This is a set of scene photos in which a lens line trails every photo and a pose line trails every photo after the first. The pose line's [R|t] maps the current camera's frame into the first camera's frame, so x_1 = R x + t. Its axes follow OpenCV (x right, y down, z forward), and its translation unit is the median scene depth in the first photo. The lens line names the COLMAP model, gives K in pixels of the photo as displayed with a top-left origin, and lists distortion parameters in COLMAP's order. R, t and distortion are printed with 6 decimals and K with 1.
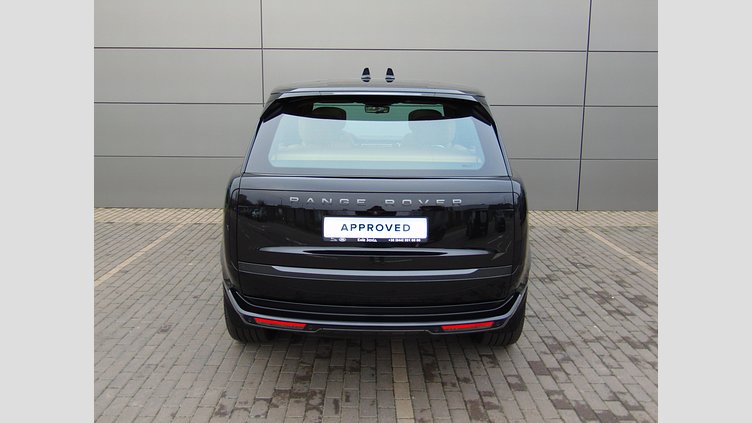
lens RADIAL K [[749.3, 0, 371.7], [0, 749.3, 215.0], [0, 0, 1]] dist [-0.007780, 0.000000]
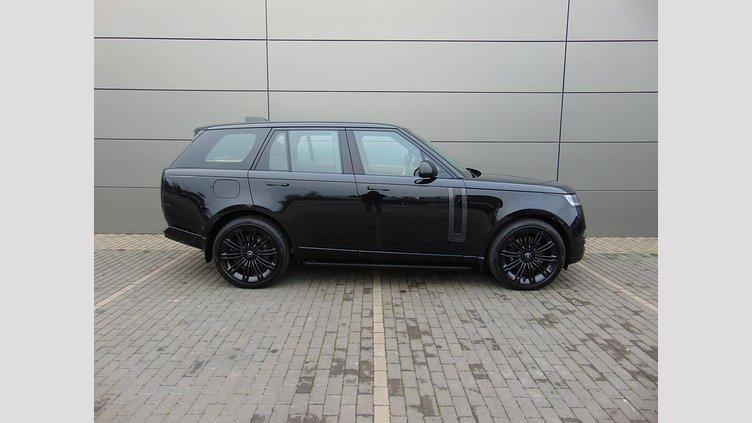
lens RADIAL K [[549.7, 0, 381.9], [0, 549.7, 214.9], [0, 0, 1]] dist [-0.024477, 0.005908]
pose [[0.999928, -0.001508, 0.011899, 0.021349], [0.001757, 0.999779, -0.020933, -0.035944], [-0.011865, 0.020953, 0.999710, 0.335681]]
